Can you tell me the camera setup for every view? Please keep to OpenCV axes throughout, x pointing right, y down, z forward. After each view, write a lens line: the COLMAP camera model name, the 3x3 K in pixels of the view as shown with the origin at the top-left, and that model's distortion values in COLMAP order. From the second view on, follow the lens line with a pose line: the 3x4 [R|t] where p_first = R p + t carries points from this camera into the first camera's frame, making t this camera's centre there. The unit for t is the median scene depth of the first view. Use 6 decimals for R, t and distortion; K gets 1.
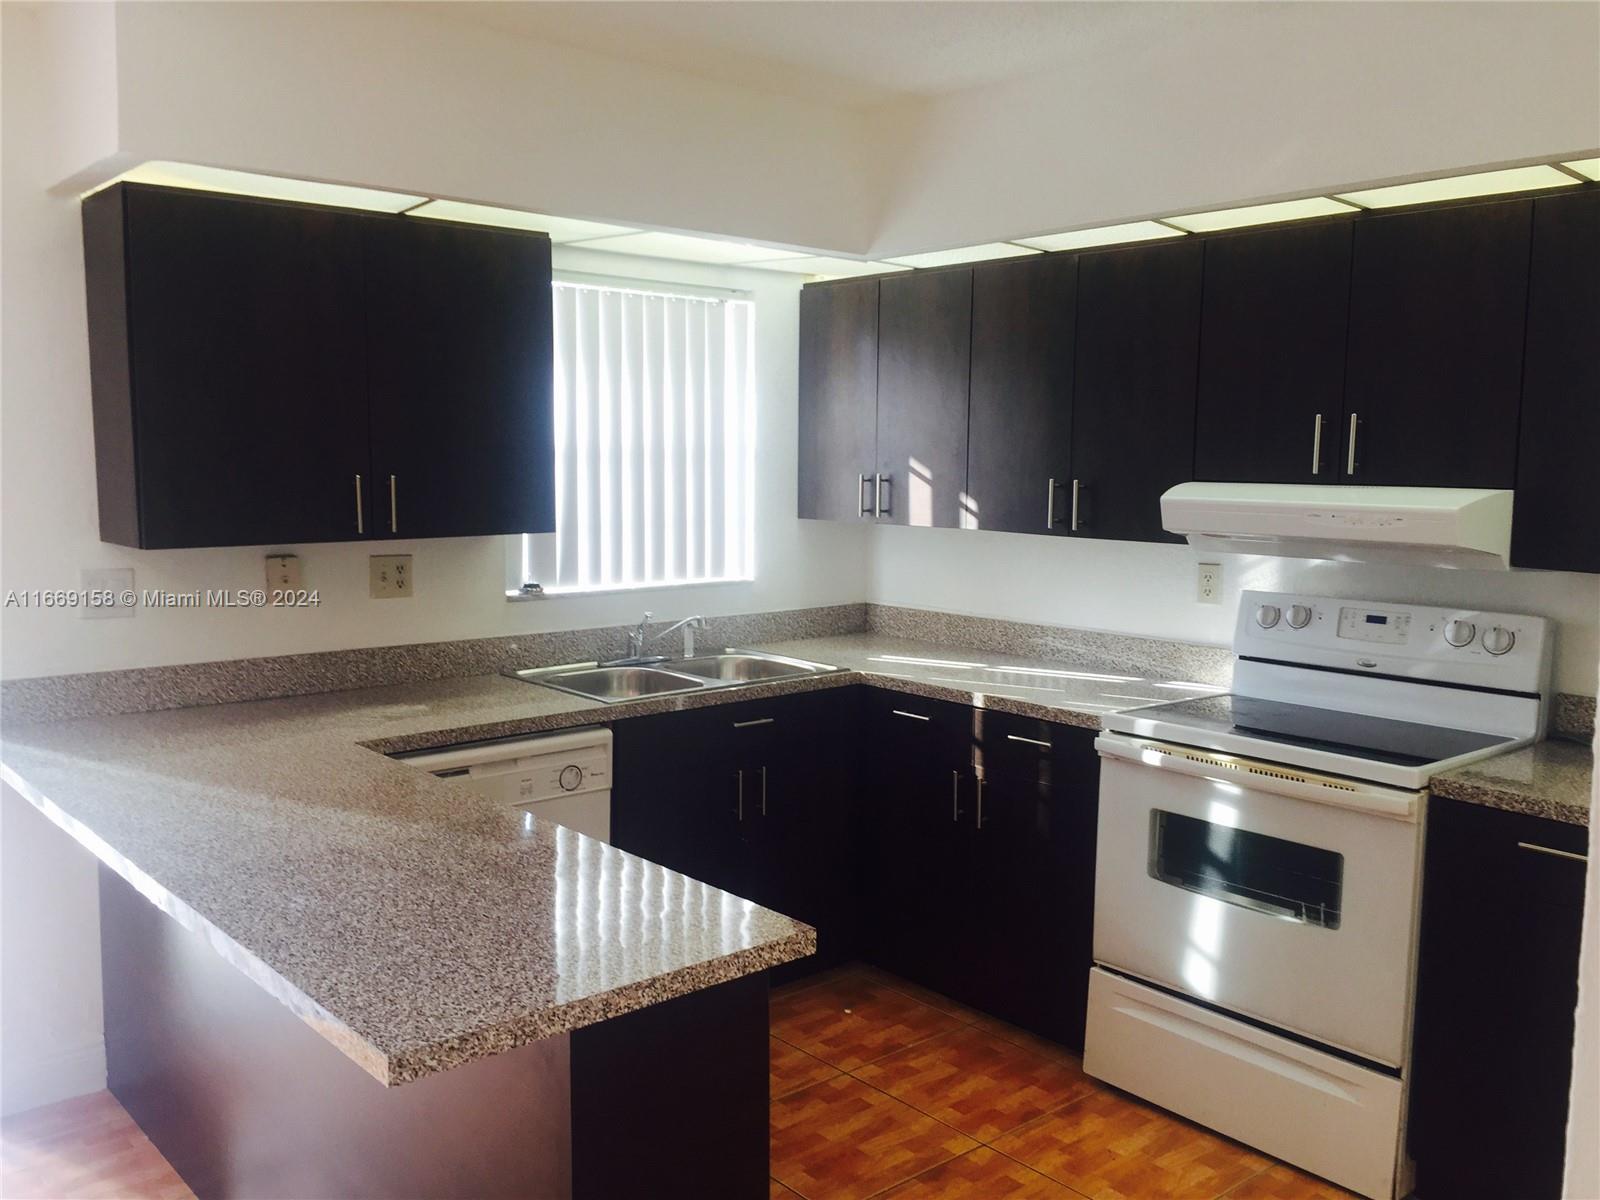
lens RADIAL K [[1386.5, 0, 775.4], [0, 1386.5, 601.0], [0, 0, 1]] dist [0.071900, -0.081692]
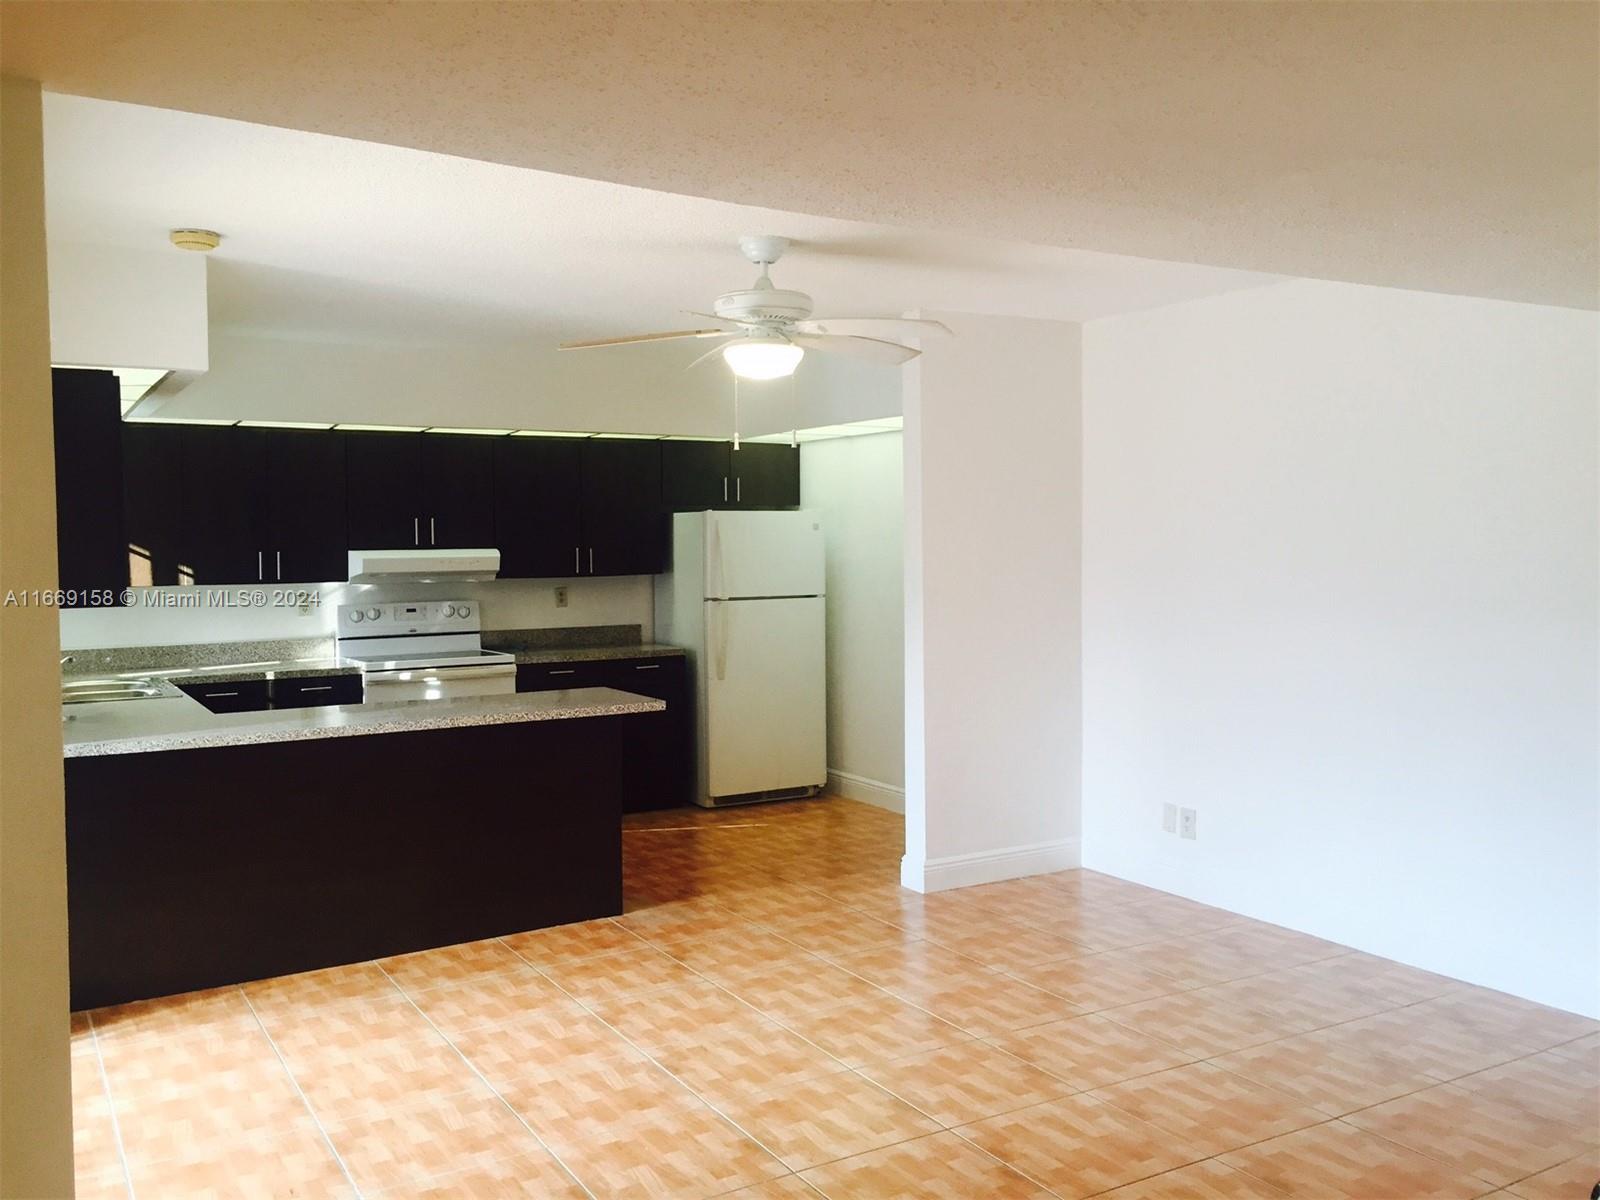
lens RADIAL K [[1386.5, 0, 796.3], [0, 1386.5, 589.3], [0, 0, 1]] dist [0.071900, -0.081692]
pose [[0.179615, -0.049254, 0.982503, -1.626627], [0.121460, 0.992214, 0.027536, -0.006528], [-0.976210, 0.114389, 0.184199, -0.003876]]
